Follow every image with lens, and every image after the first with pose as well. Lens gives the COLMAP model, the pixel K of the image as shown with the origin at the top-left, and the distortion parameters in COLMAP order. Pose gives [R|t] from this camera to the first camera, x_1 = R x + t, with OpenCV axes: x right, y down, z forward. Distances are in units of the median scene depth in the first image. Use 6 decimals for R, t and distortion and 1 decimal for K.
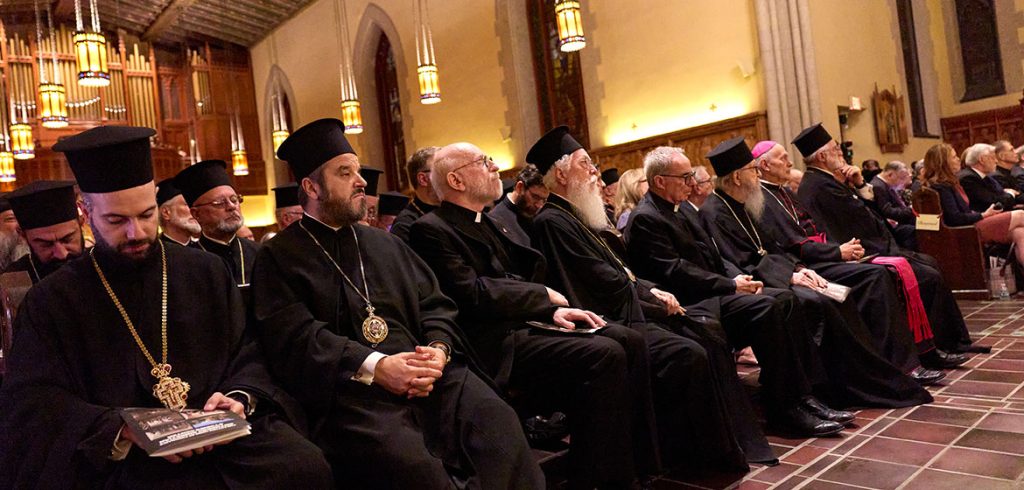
lens RADIAL K [[689.4, 0, 508.9], [0, 689.4, 243.2], [0, 0, 1]] dist [0.009849, 0.001227]
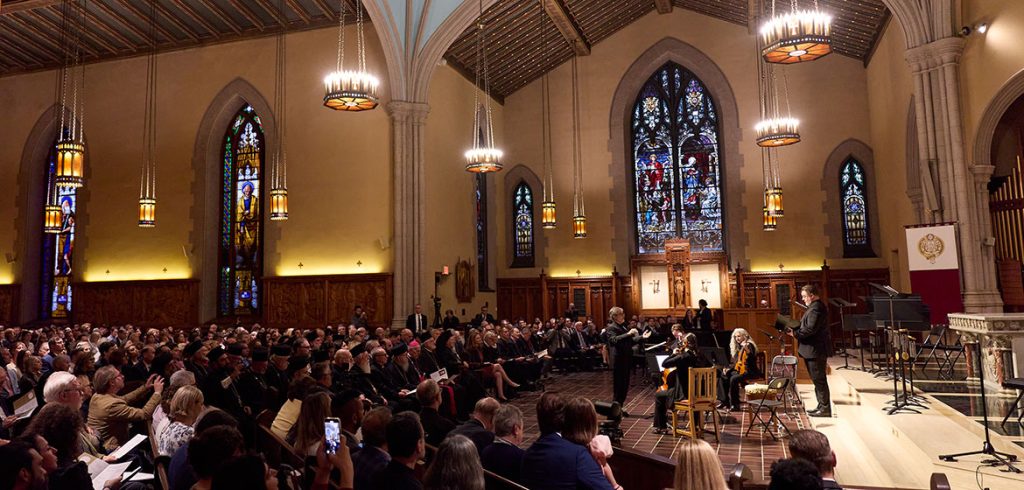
lens RADIAL K [[689.4, 0, 510.3], [0, 689.4, 243.4], [0, 0, 1]] dist [0.009849, 0.001227]
pose [[0.840398, 0.159718, 0.517901, -0.178551], [-0.087775, 0.983085, -0.160745, -0.026648], [-0.534815, 0.089631, 0.840202, -0.364206]]
